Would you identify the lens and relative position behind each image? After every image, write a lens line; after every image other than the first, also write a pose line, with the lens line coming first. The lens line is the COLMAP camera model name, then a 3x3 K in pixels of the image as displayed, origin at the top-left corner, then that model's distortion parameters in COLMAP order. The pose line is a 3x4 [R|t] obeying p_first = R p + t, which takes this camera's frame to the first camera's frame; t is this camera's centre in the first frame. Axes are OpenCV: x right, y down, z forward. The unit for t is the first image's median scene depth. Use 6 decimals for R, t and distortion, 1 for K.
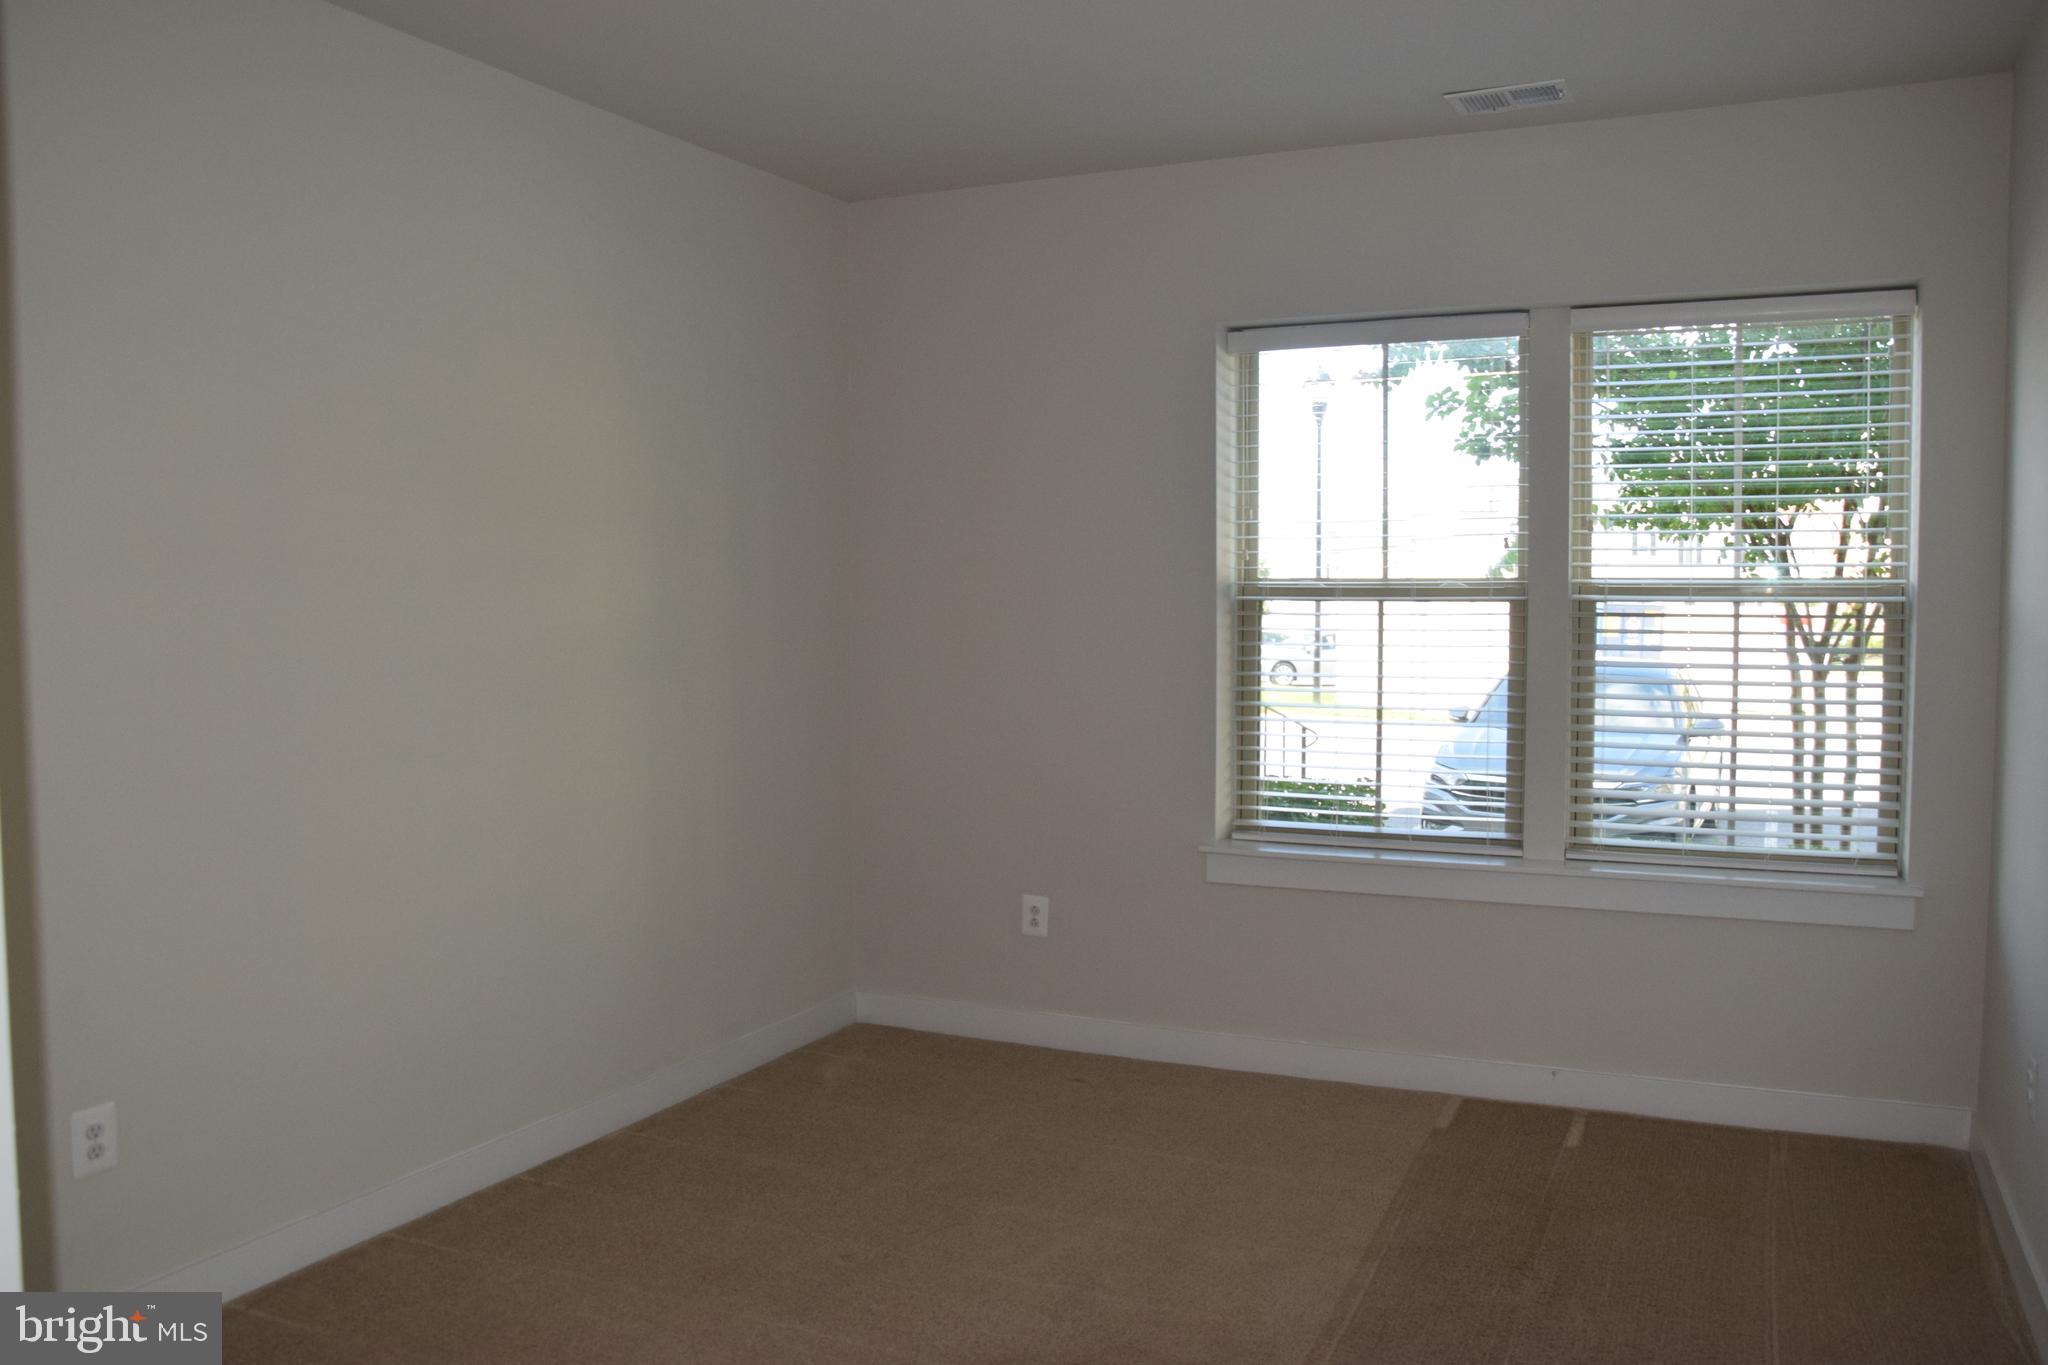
lens RADIAL K [[1721.7, 0, 1022.6], [0, 1721.7, 693.0], [0, 0, 1]] dist [-0.011951, 0.000871]
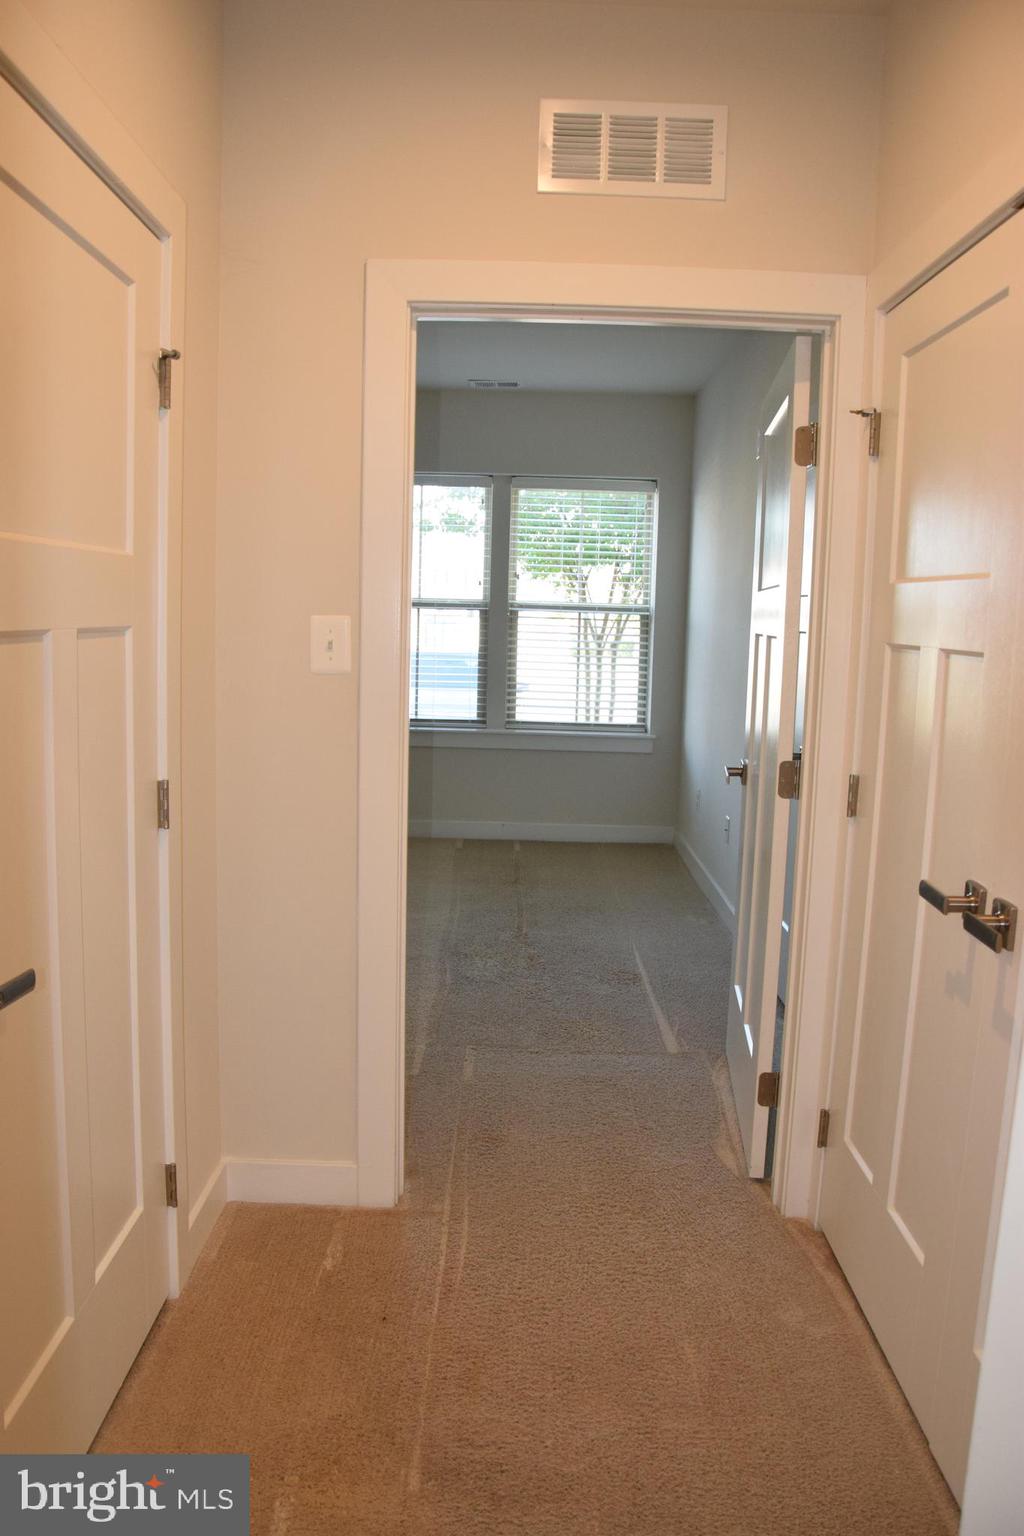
lens RADIAL K [[1291.3, 0, 512.0], [0, 1291.3, 768.0], [0, 0, 1]] dist [-0.011951, 0.000871]
pose [[0.921764, -0.023328, 0.387048, -0.301292], [-0.005188, 0.997357, 0.072468, 0.024853], [-0.387716, -0.068806, 0.919207, -0.490754]]
